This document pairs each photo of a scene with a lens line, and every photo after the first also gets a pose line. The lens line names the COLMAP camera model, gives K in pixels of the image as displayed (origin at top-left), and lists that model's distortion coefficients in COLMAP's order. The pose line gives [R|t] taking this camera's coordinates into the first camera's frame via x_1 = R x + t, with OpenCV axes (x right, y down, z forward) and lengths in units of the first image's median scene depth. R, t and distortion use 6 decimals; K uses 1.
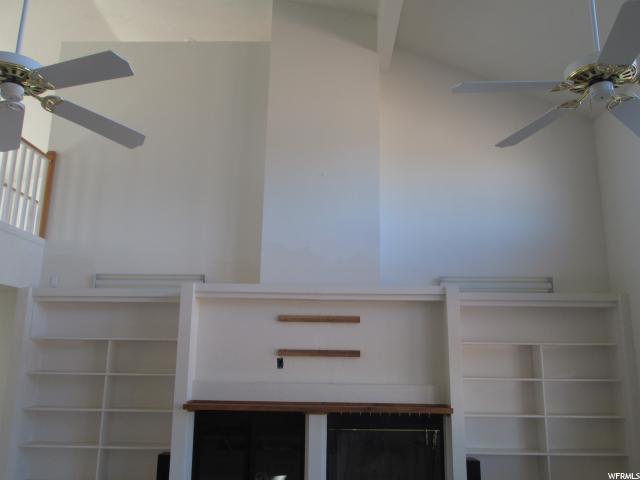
lens RADIAL K [[539.6, 0, 319.0], [0, 539.6, 236.5], [0, 0, 1]] dist [-0.023680, 0.001288]
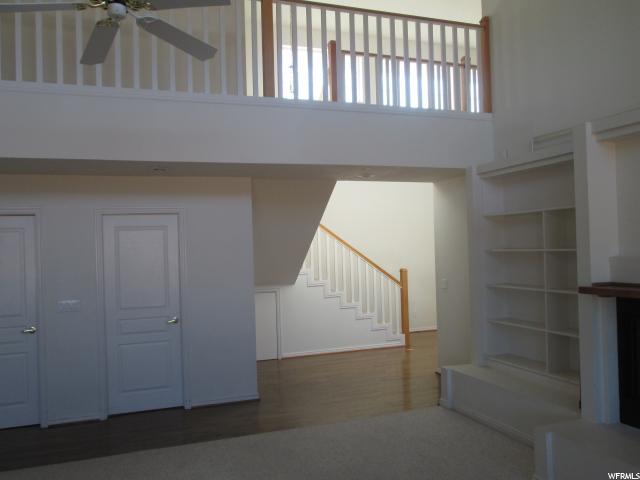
lens RADIAL K [[539.6, 0, 319.0], [0, 539.6, 236.5], [0, 0, 1]] dist [-0.023680, 0.001288]
pose [[0.368666, -0.038876, -0.928749, 0.283388], [0.235262, 0.970499, 0.052763, 0.107775], [0.899298, -0.237951, 0.366936, 0.376773]]
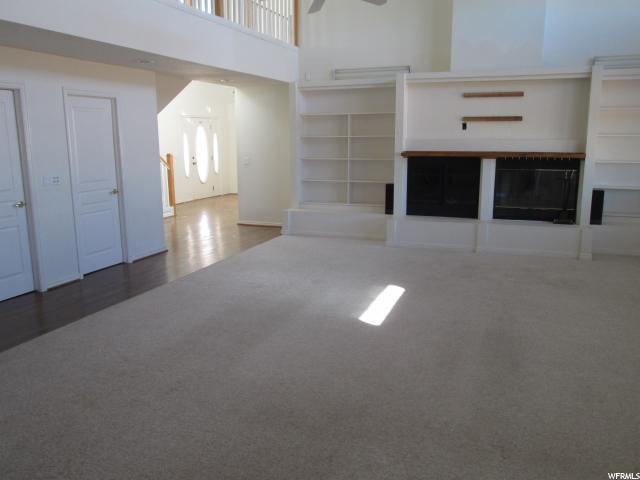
lens RADIAL K [[539.6, 0, 319.0], [0, 539.6, 236.5], [0, 0, 1]] dist [-0.023680, 0.001288]
pose [[0.945224, 0.042024, -0.323707, 0.040821], [0.088542, 0.921492, 0.378170, -0.077672], [0.314186, -0.386116, 0.867295, -0.510353]]
